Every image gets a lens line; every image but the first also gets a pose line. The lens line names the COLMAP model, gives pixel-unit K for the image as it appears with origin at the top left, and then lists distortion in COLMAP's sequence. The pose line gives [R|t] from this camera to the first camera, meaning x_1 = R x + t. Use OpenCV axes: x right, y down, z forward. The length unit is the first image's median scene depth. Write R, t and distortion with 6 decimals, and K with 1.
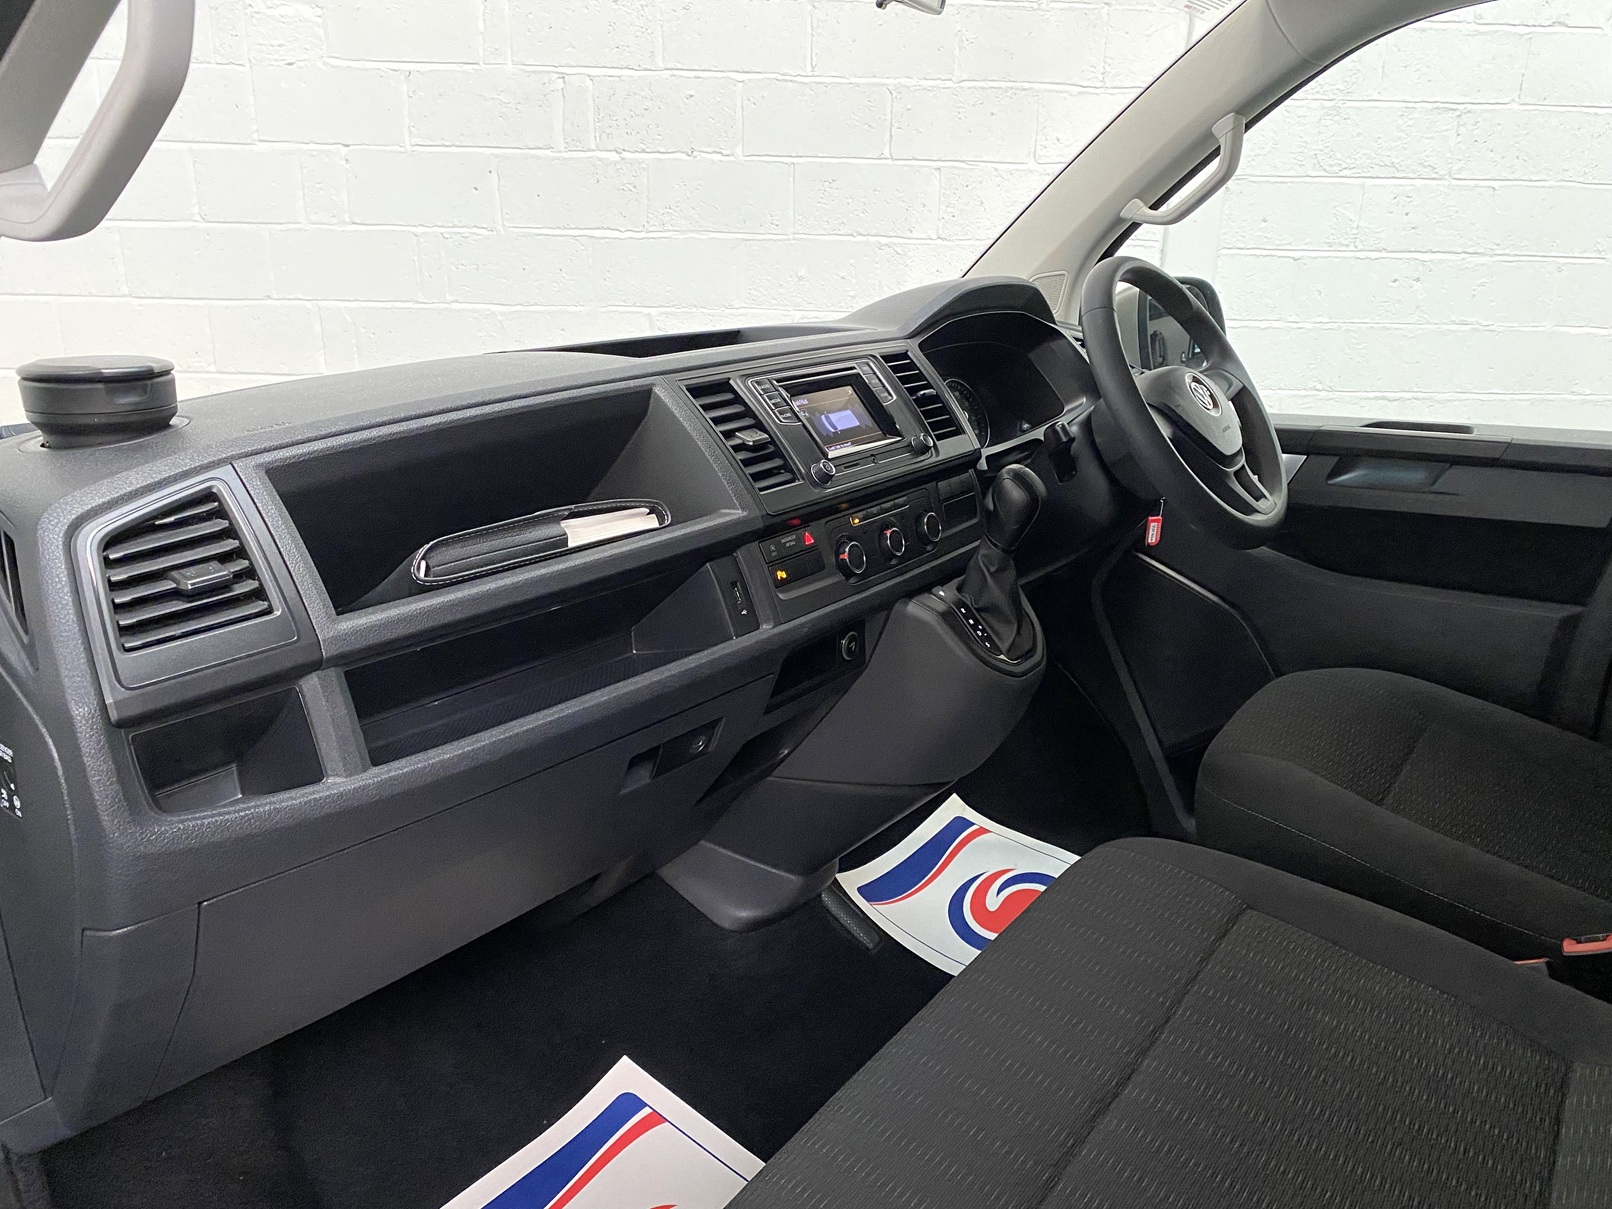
lens RADIAL K [[1245.8, 0, 810.3], [0, 1245.8, 610.1], [0, 0, 1]] dist [0.033924, -0.009892]
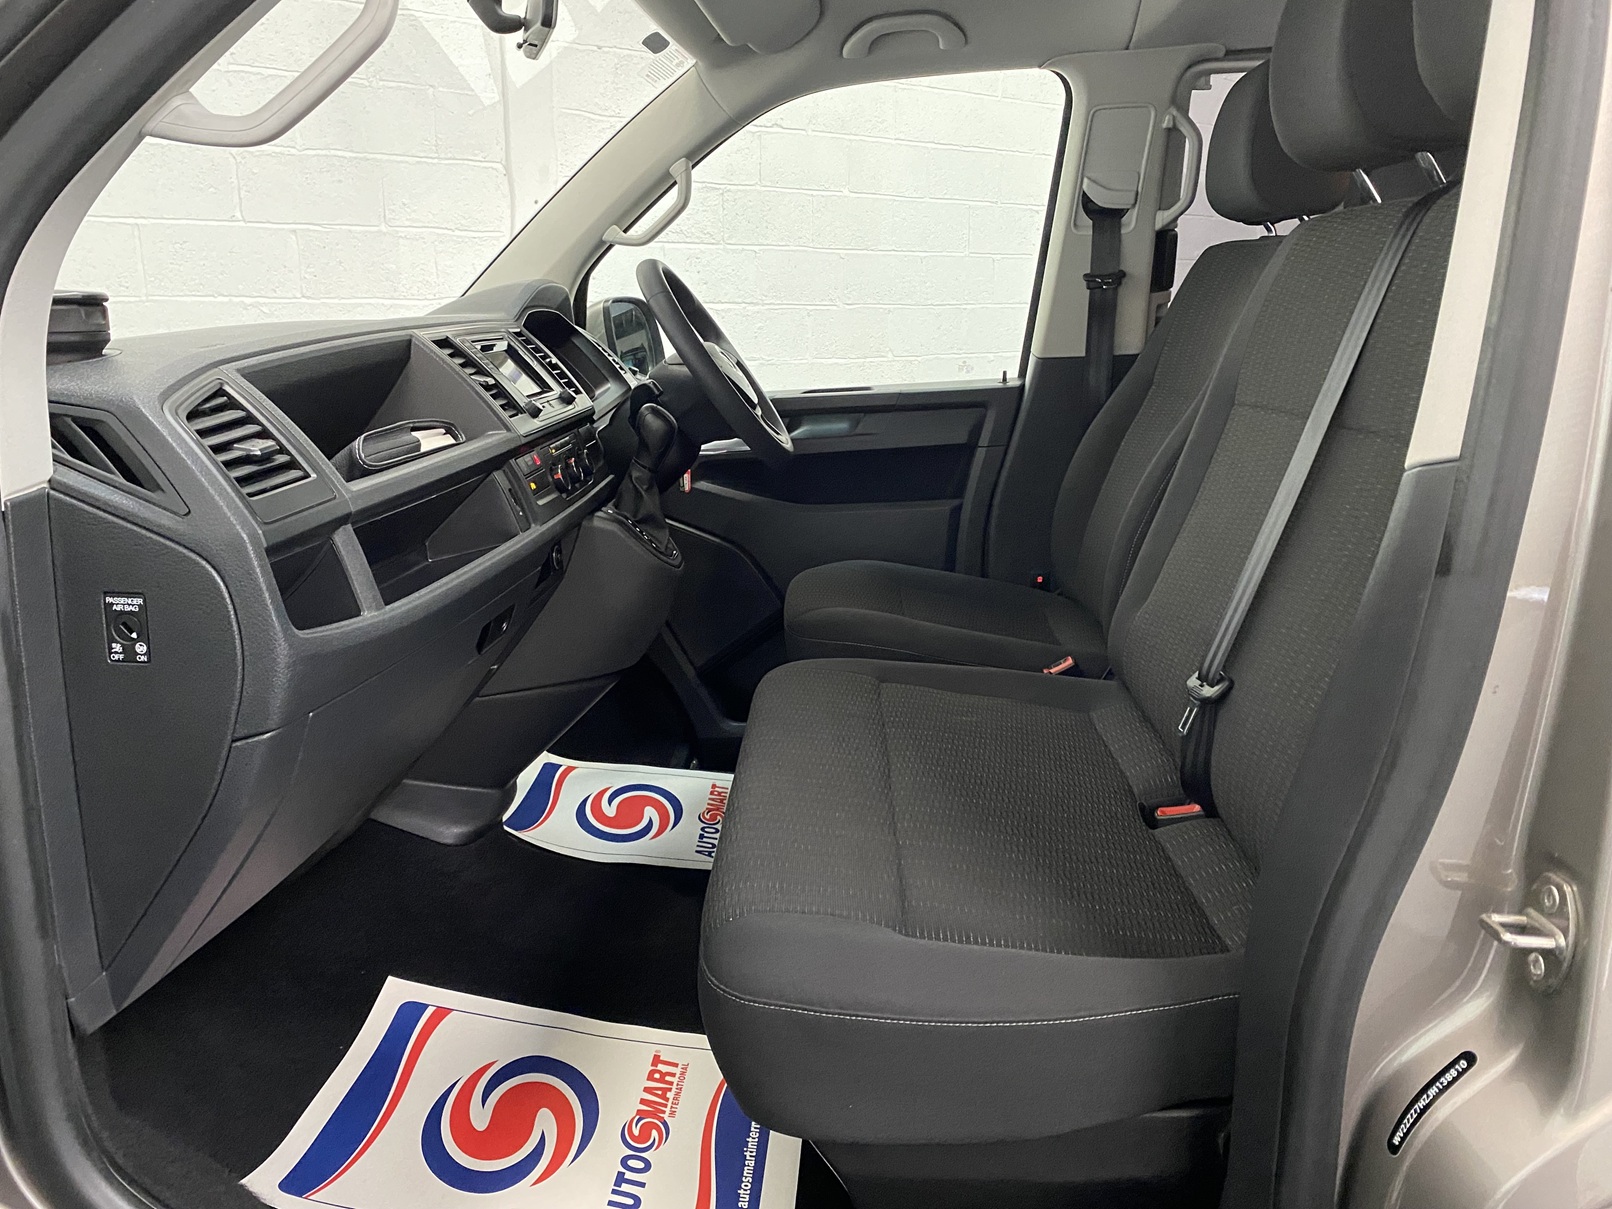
lens RADIAL K [[1247.4, 0, 794.0], [0, 1247.4, 612.8], [0, 0, 1]] dist [-0.003127, -0.004710]
pose [[0.843058, -0.153009, 0.515598, -0.348243], [0.185964, 0.982477, -0.012511, 0.120470], [-0.504649, 0.106430, 0.856739, -0.132402]]
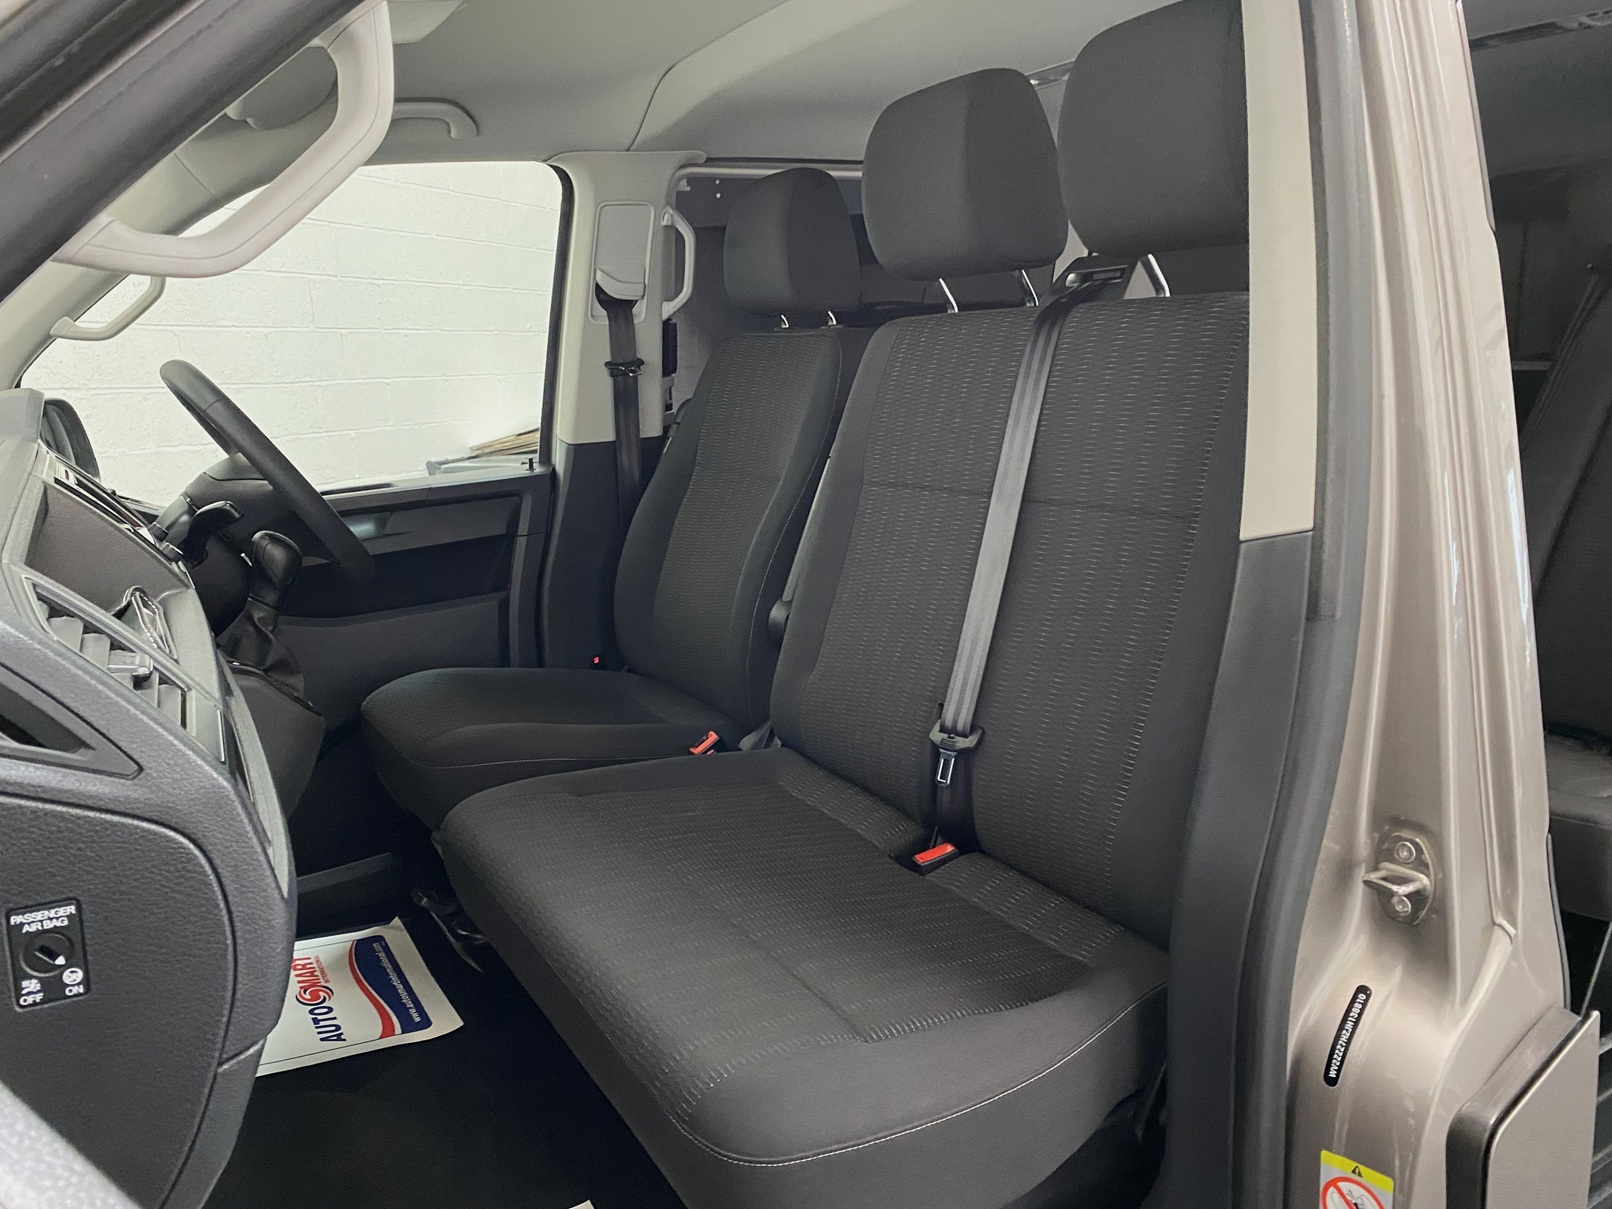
lens RADIAL K [[1227.8, 0, 814.3], [0, 1227.8, 605.0], [0, 0, 1]] dist [0.017823, -0.006297]
pose [[0.407844, -0.214368, 0.887530, -0.531063], [0.315897, 0.945146, 0.083121, 0.006995], [-0.856663, 0.246467, 0.453191, 0.093402]]
